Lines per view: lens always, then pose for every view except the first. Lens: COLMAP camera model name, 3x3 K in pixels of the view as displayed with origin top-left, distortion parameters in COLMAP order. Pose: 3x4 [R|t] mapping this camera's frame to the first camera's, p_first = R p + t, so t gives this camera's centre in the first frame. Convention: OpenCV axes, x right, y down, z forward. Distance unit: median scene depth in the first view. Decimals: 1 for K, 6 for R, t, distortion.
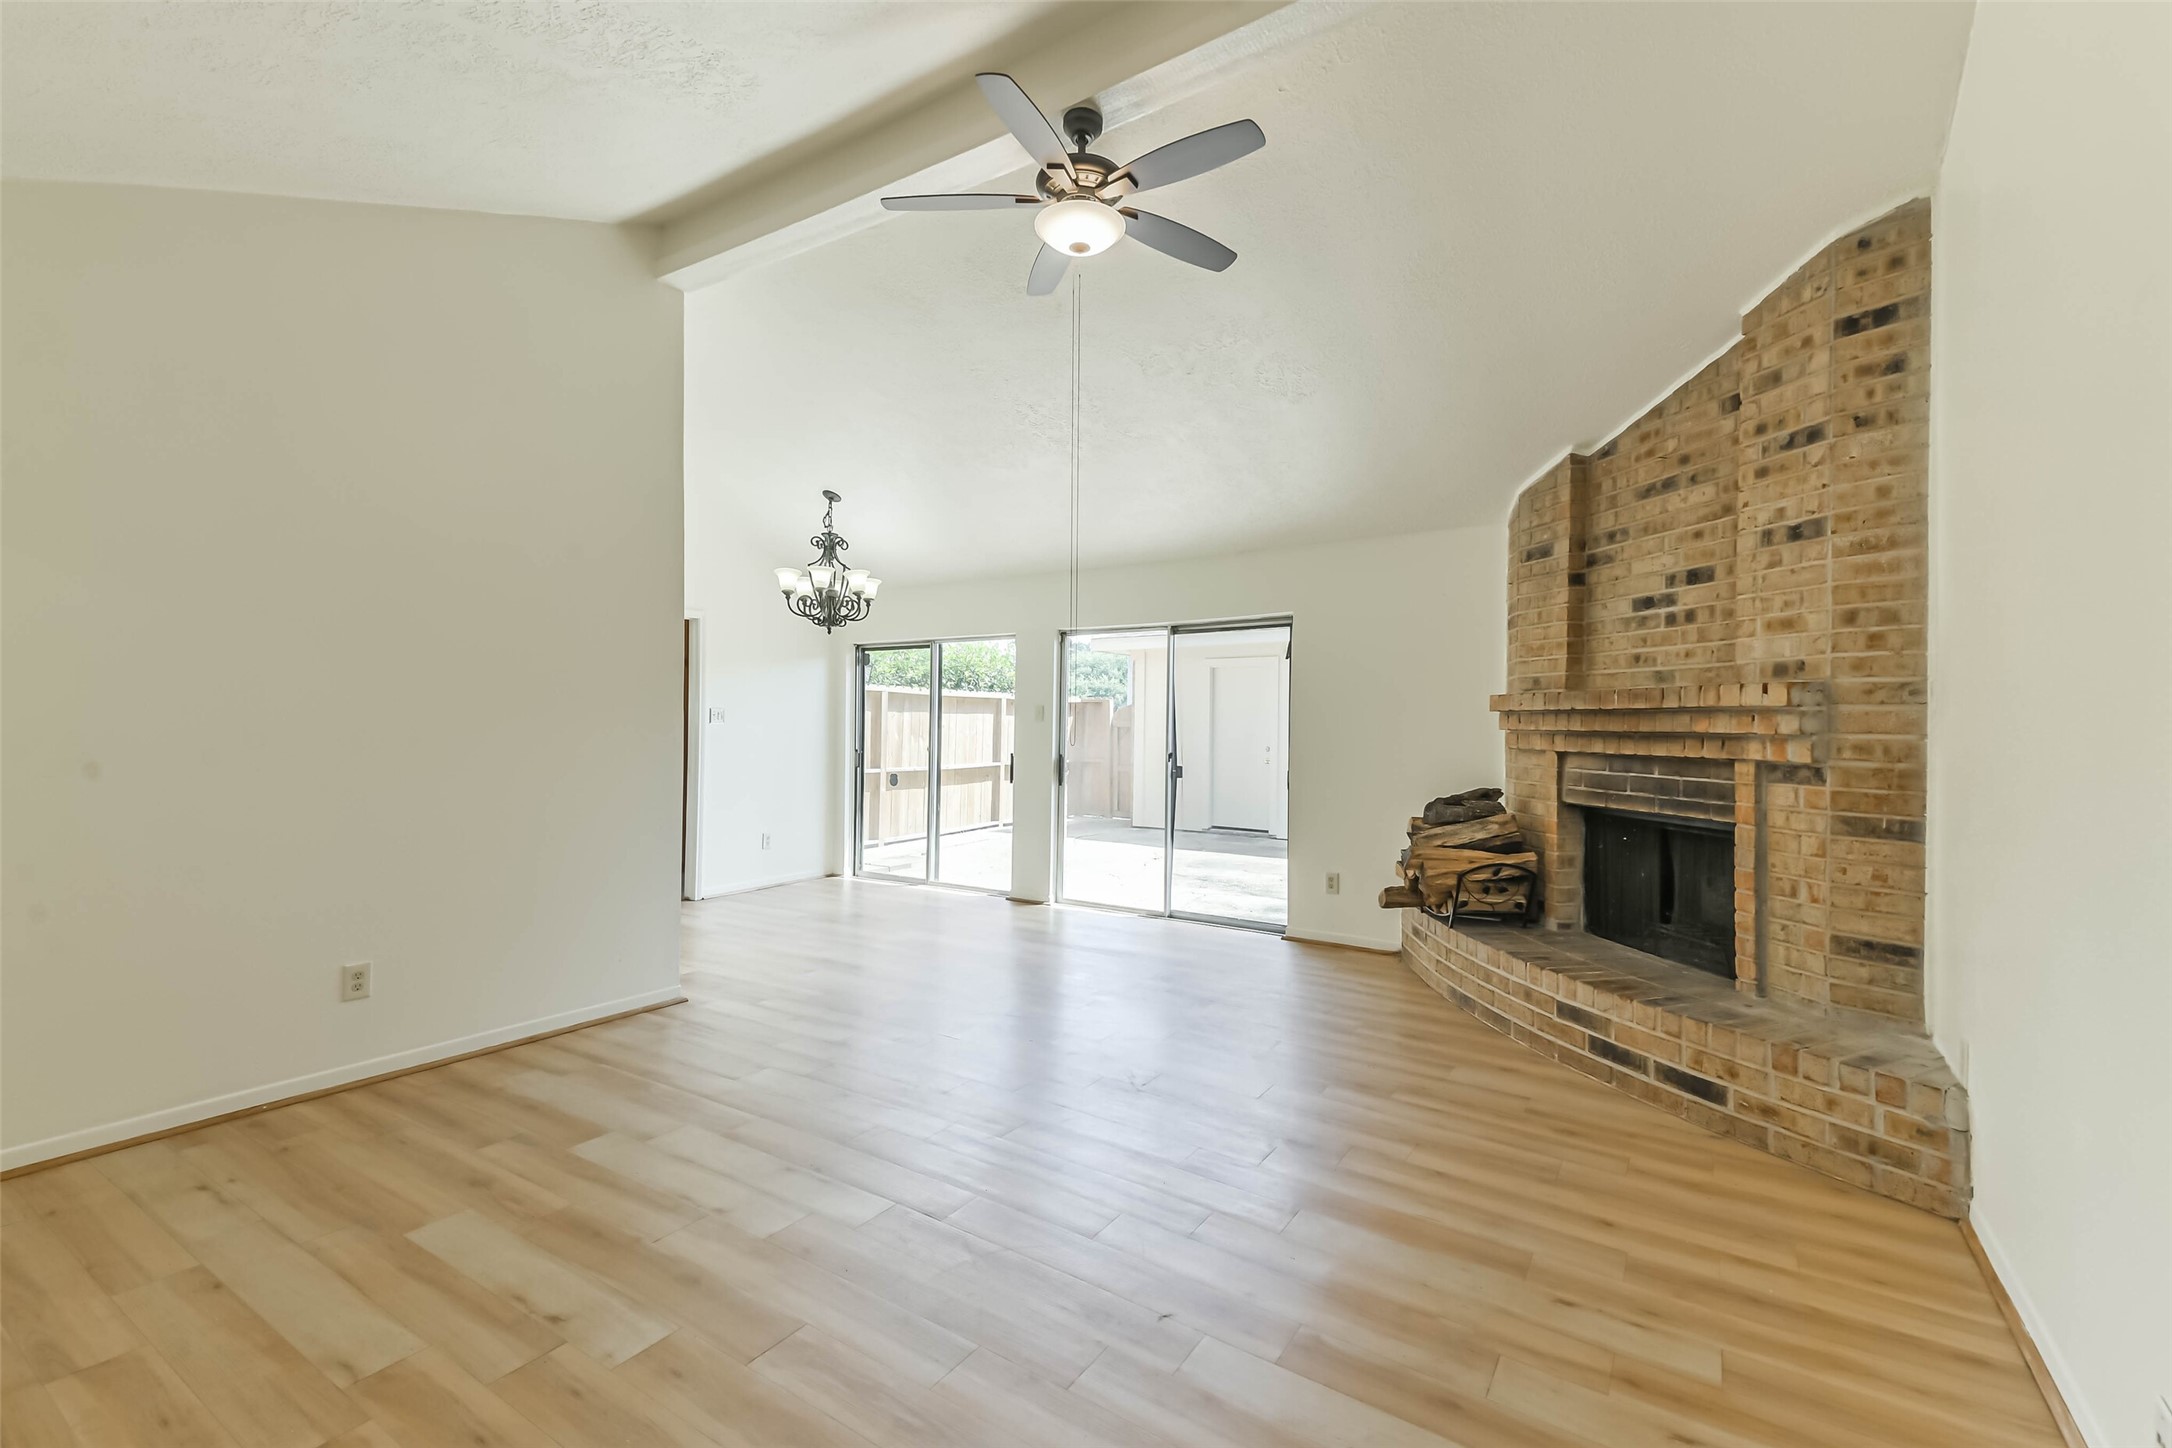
lens RADIAL K [[942.8, 0, 1079.5], [0, 942.8, 739.4], [0, 0, 1]] dist [0.047140, -0.008440]
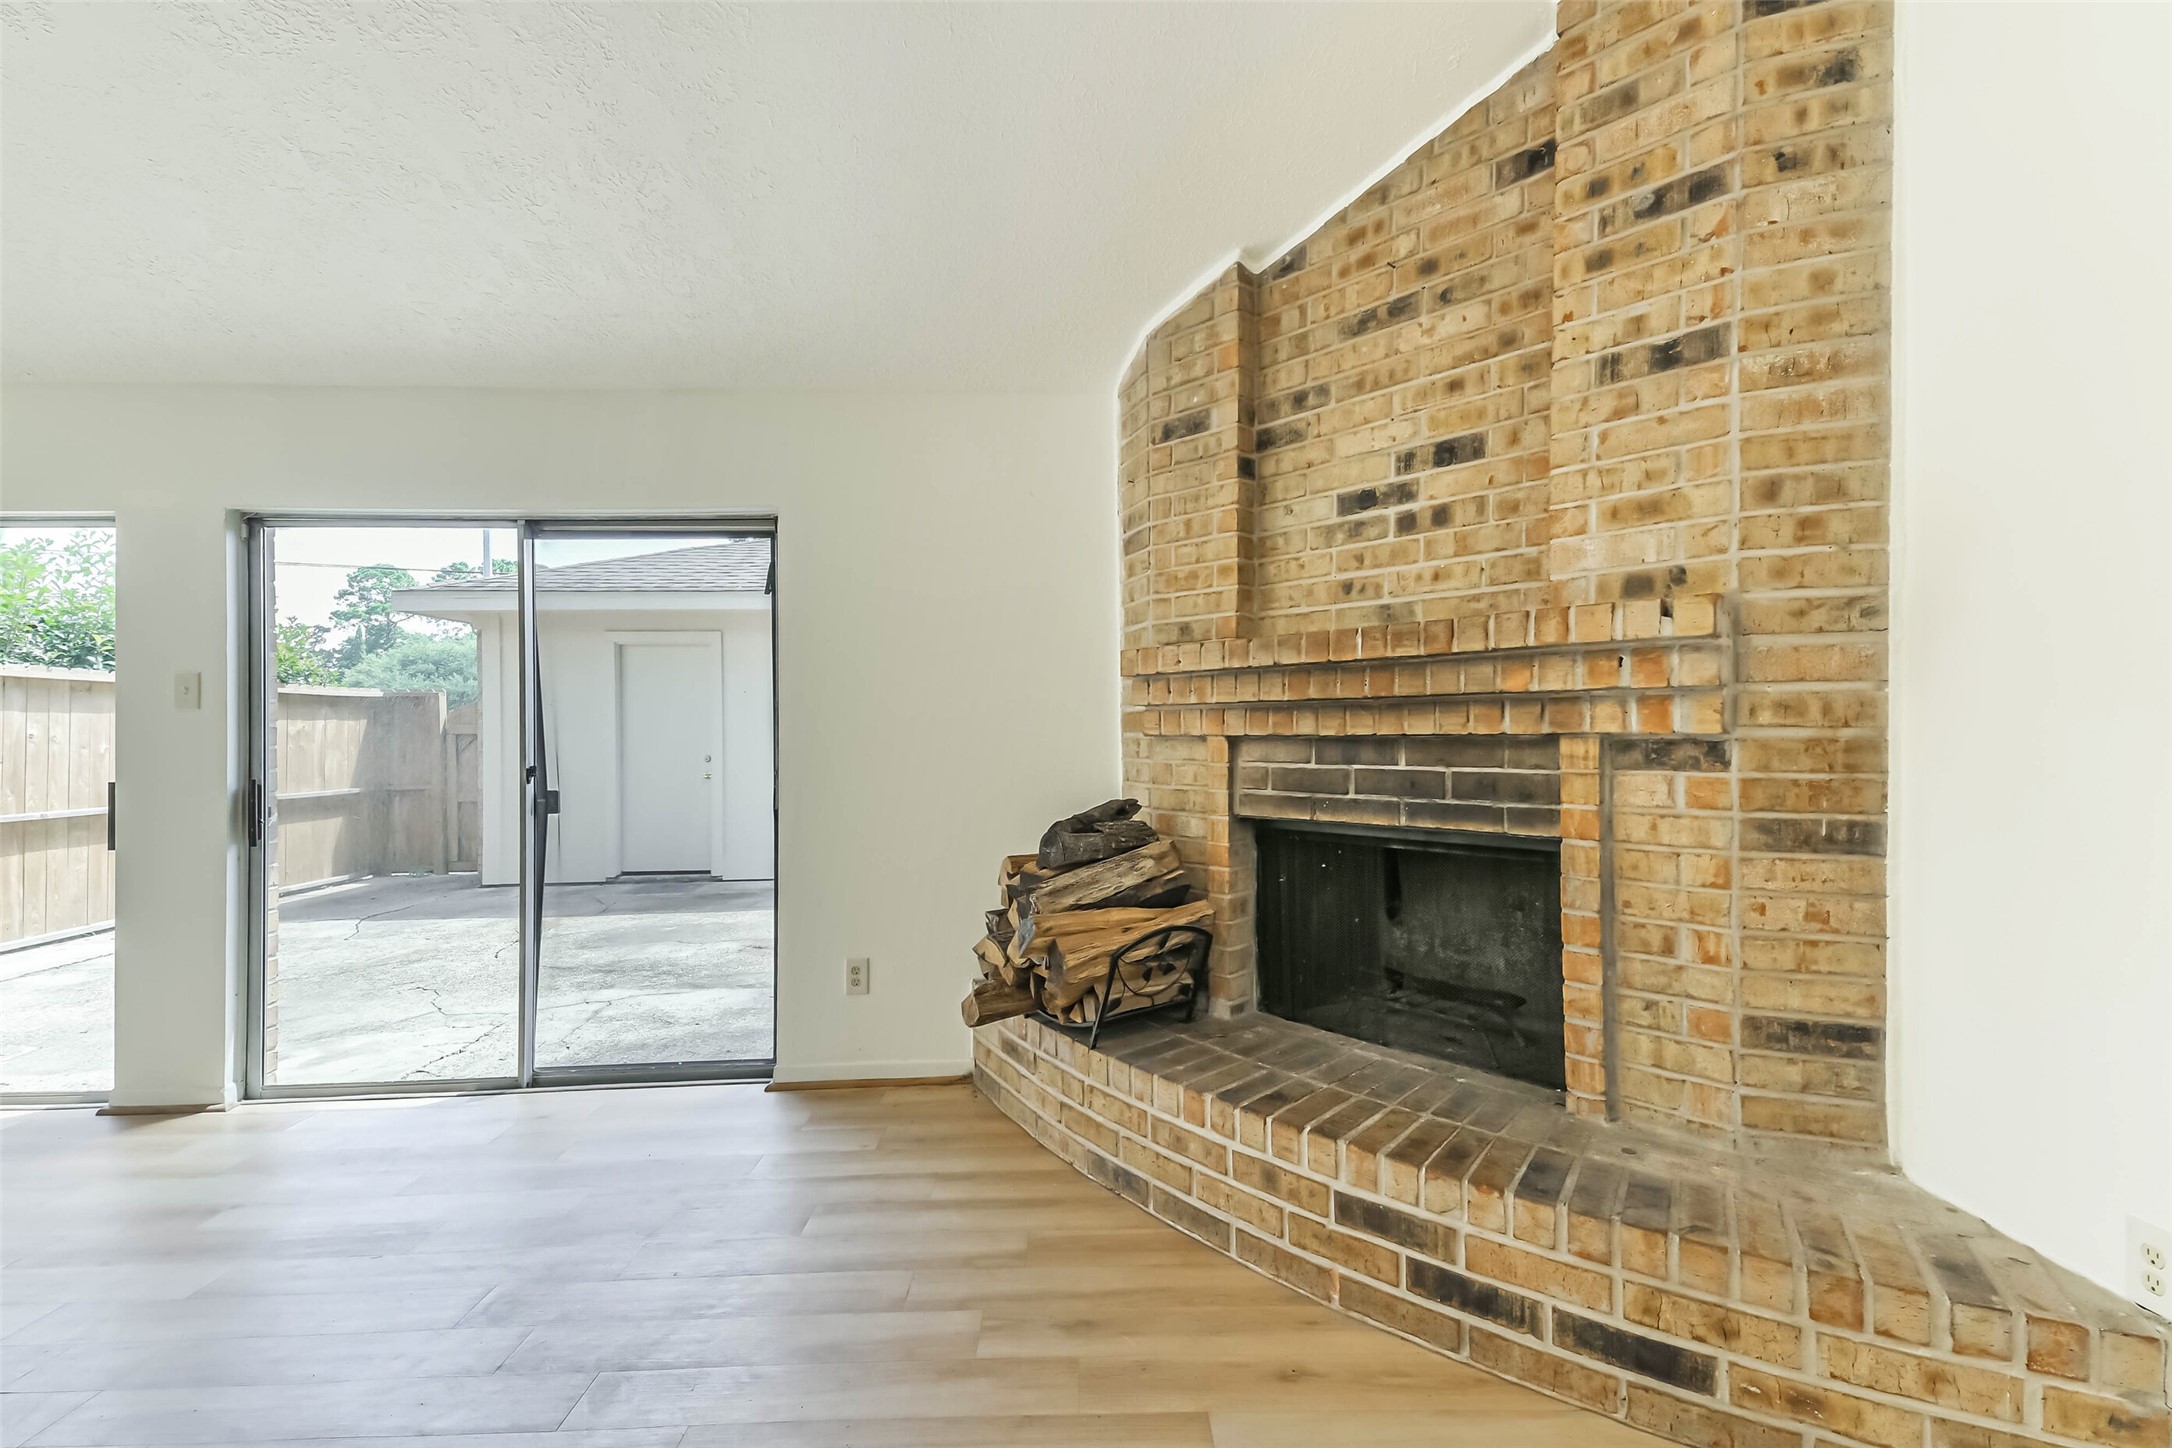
lens RADIAL K [[942.8, 0, 1096.1], [0, 942.8, 733.9], [0, 0, 1]] dist [0.047140, -0.008440]
pose [[0.823454, -0.015725, 0.567166, 0.089365], [0.026359, 0.999597, -0.010556, 0.018487], [-0.566771, 0.023642, 0.823536, 0.642217]]
